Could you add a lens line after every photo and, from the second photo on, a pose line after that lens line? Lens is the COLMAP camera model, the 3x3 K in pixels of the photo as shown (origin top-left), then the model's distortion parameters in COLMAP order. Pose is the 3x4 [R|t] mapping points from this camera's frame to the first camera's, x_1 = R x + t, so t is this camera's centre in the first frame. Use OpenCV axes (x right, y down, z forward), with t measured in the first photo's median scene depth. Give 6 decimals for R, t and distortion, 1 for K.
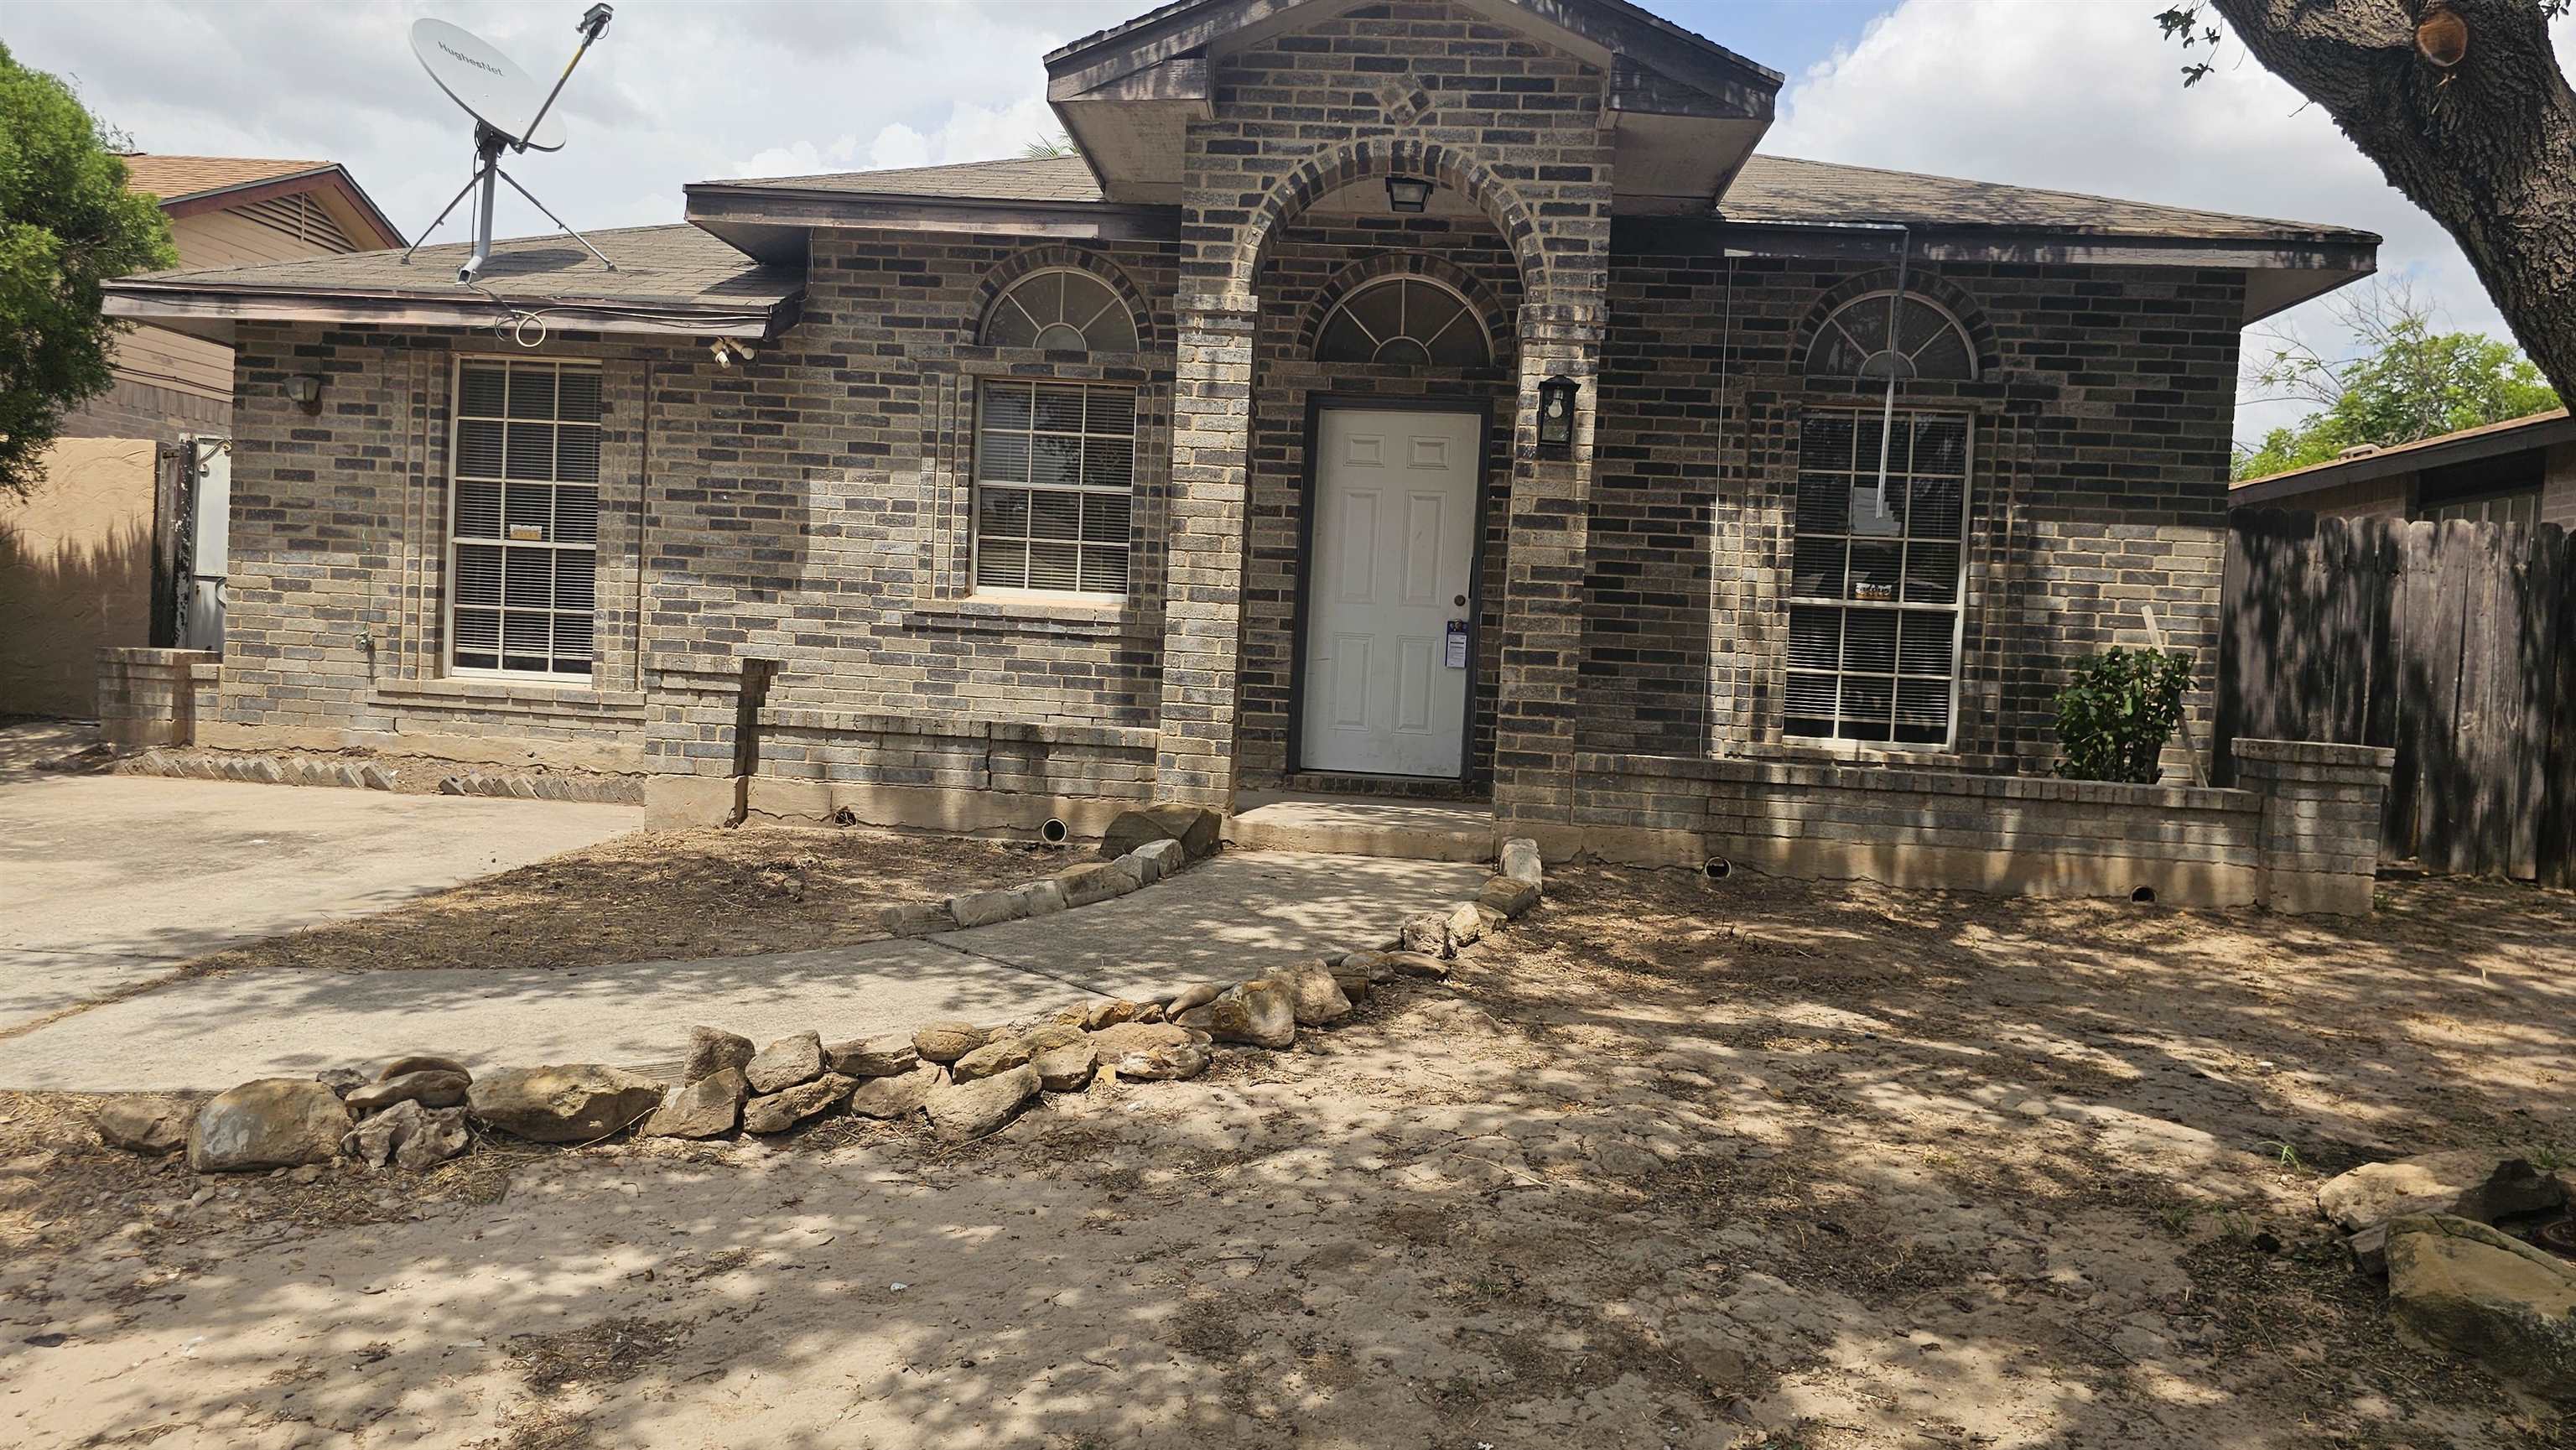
lens RADIAL K [[1737.6, 0, 1298.5], [0, 1737.6, 717.0], [0, 0, 1]] dist [0.035462, -0.038134]
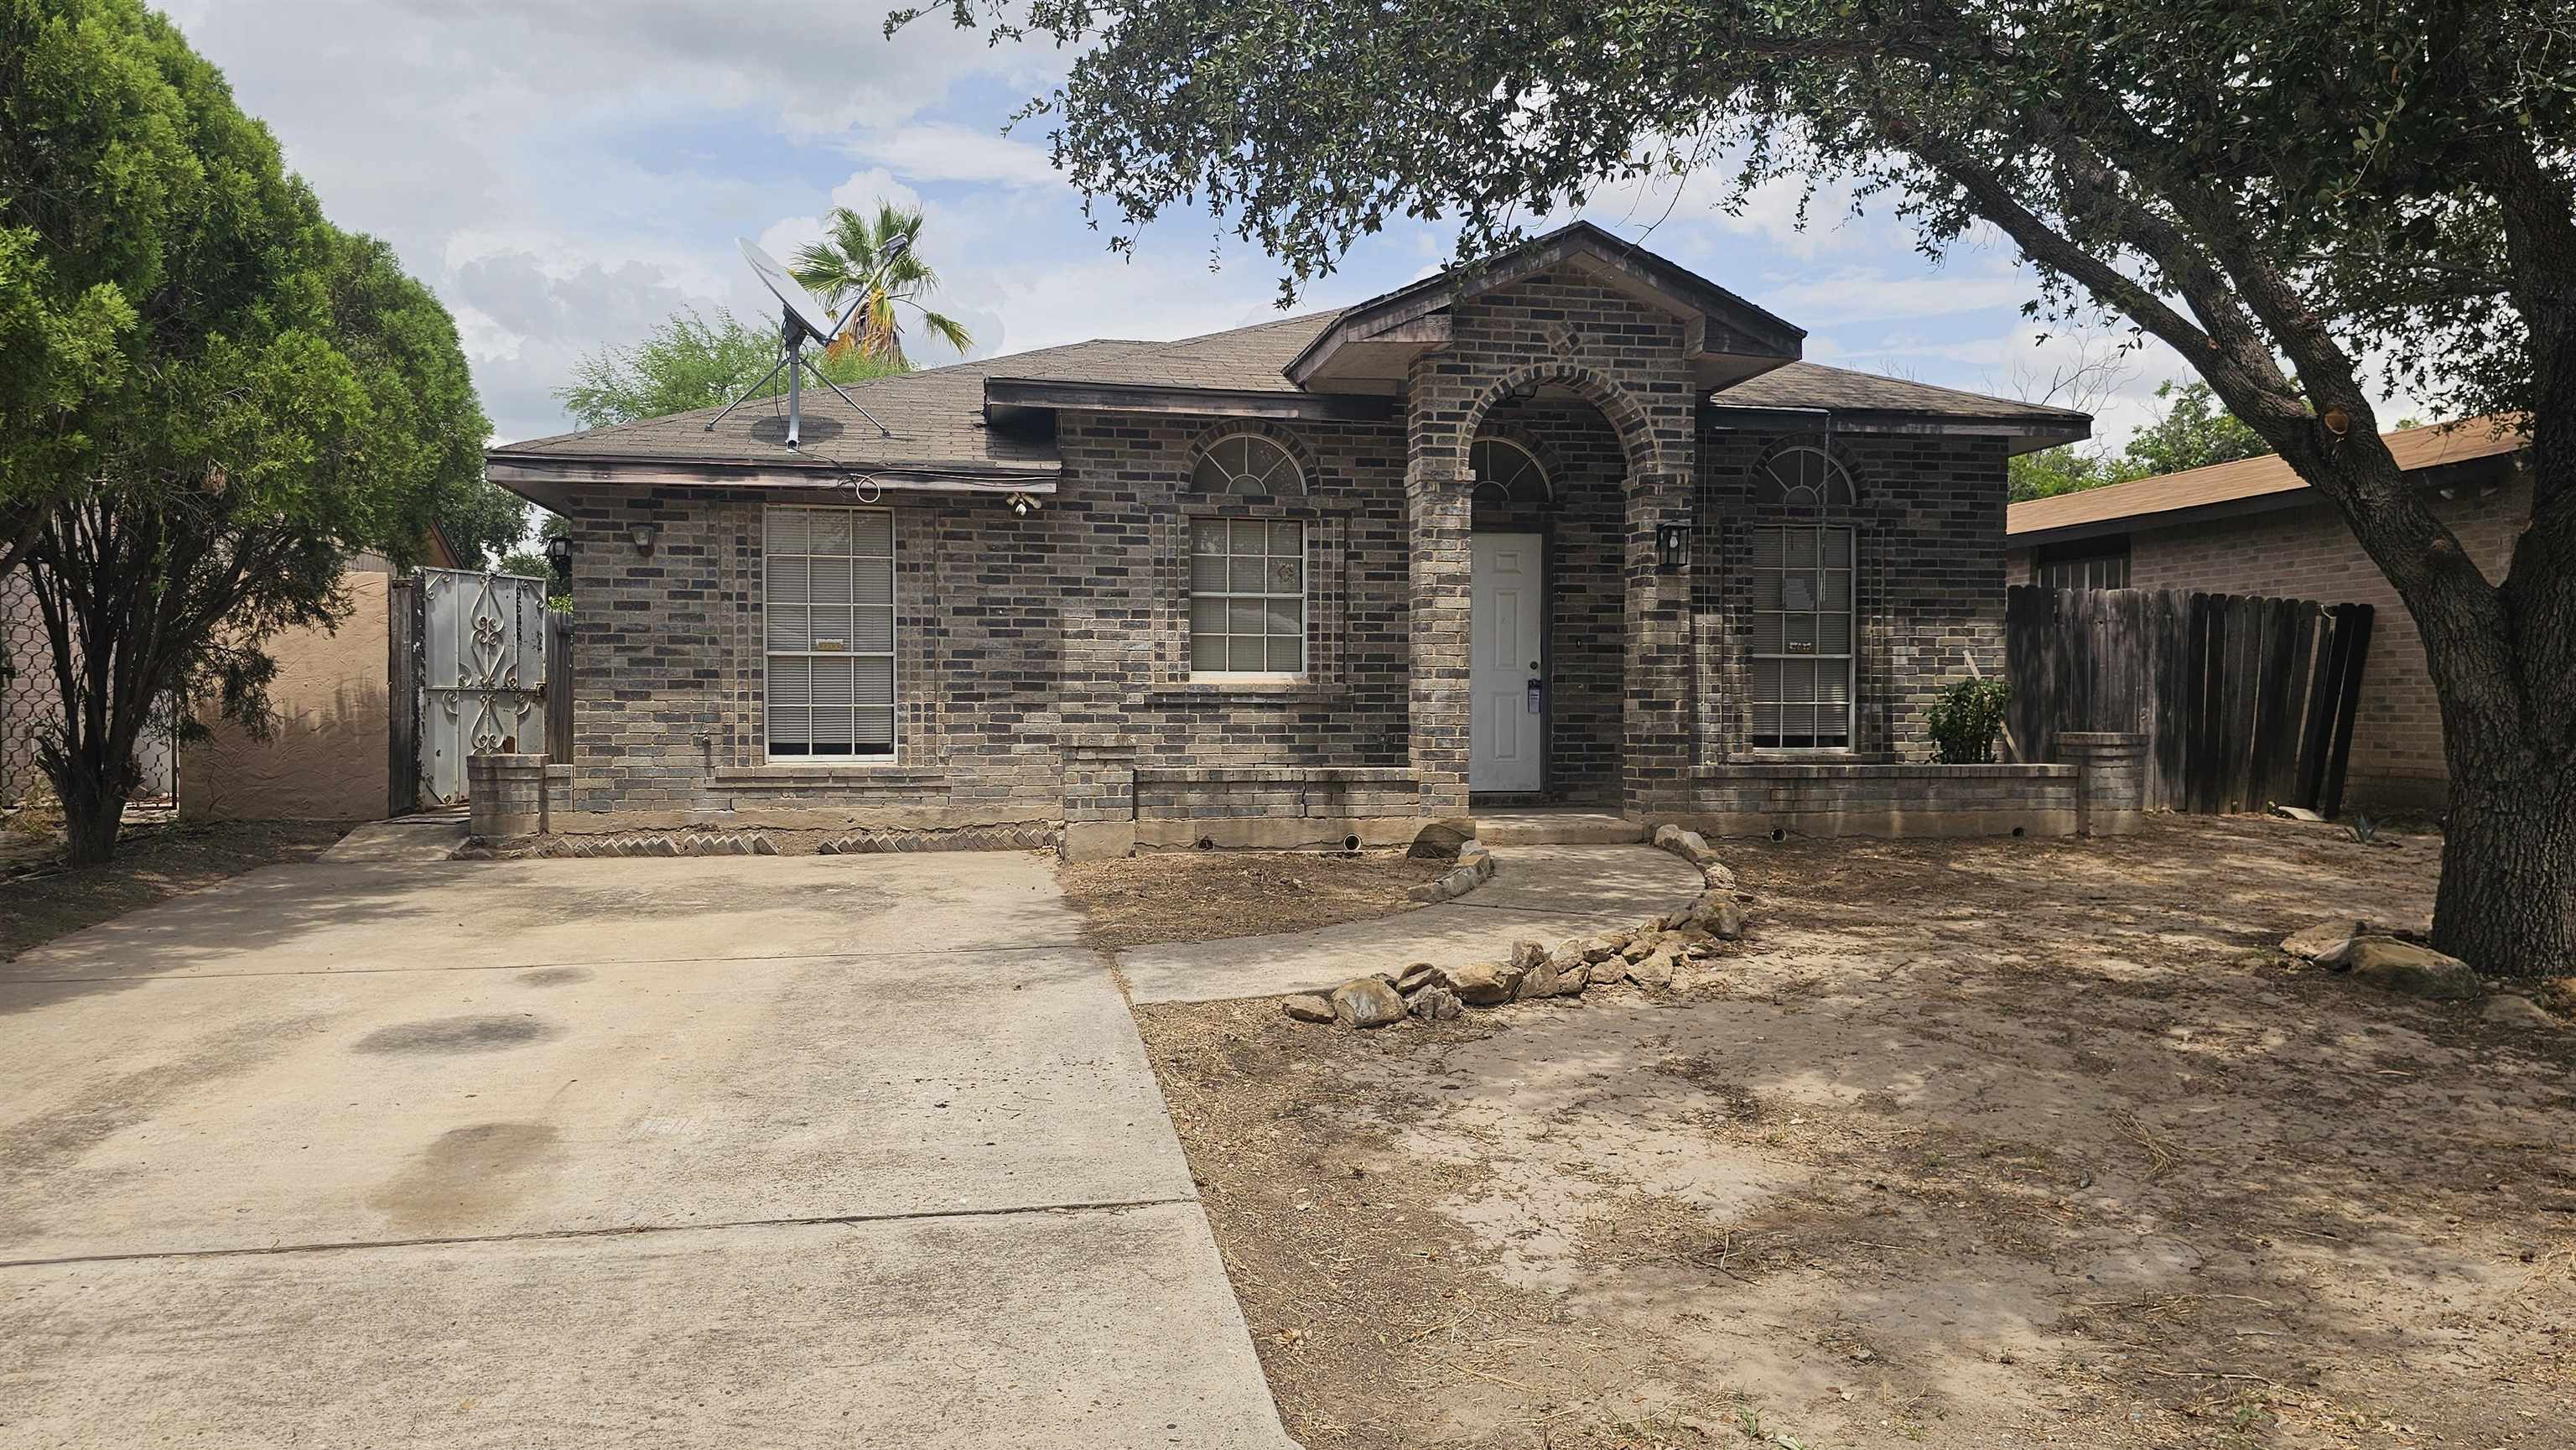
lens RADIAL K [[1737.6, 0, 1285.1], [0, 1737.6, 741.4], [0, 0, 1]] dist [0.035462, -0.038134]
pose [[0.962045, -0.056580, 0.266961, -0.482561], [0.057918, 0.998317, 0.002865, -0.021404], [-0.266674, 0.012705, 0.963703, -0.307625]]
